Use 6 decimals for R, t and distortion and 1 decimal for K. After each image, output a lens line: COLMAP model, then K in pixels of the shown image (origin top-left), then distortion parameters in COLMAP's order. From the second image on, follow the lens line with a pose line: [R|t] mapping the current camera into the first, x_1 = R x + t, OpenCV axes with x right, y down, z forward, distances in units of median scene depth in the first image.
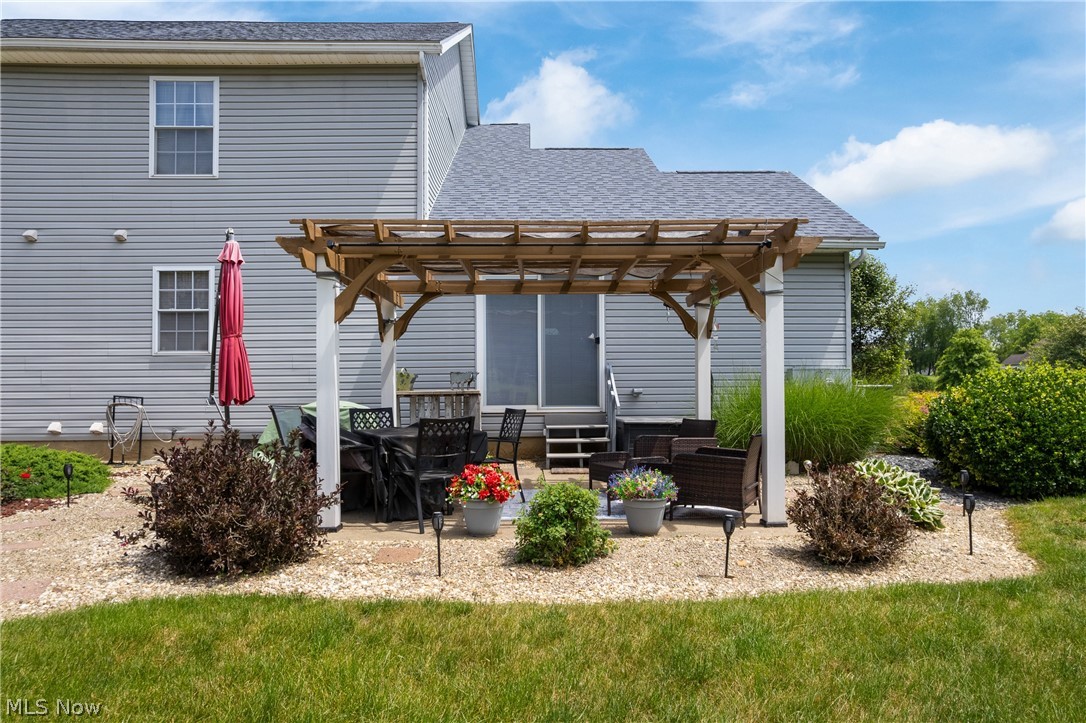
lens RADIAL K [[708.5, 0, 539.8], [0, 708.5, 363.3], [0, 0, 1]] dist [-0.021348, 0.003010]
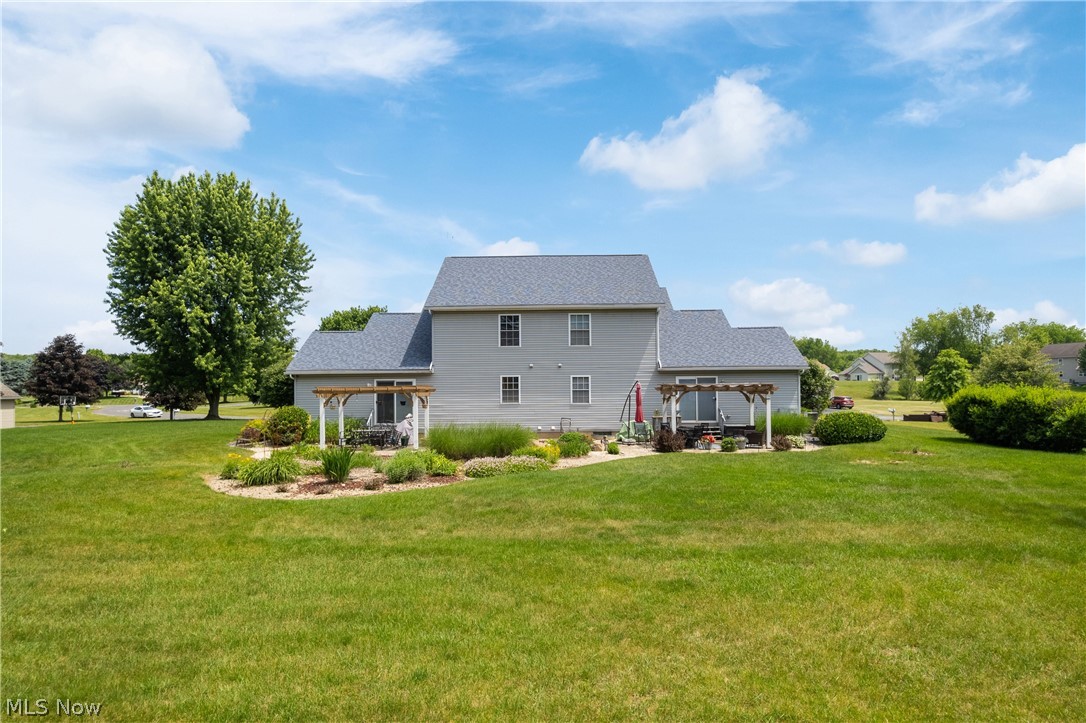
lens RADIAL K [[708.5, 0, 545.8], [0, 708.5, 364.0], [0, 0, 1]] dist [-0.021348, 0.003010]
pose [[0.999499, -0.002785, -0.031518, -0.555971], [0.002789, 0.999996, 0.000084, -0.187086], [0.031517, -0.000172, 0.999503, -2.080224]]
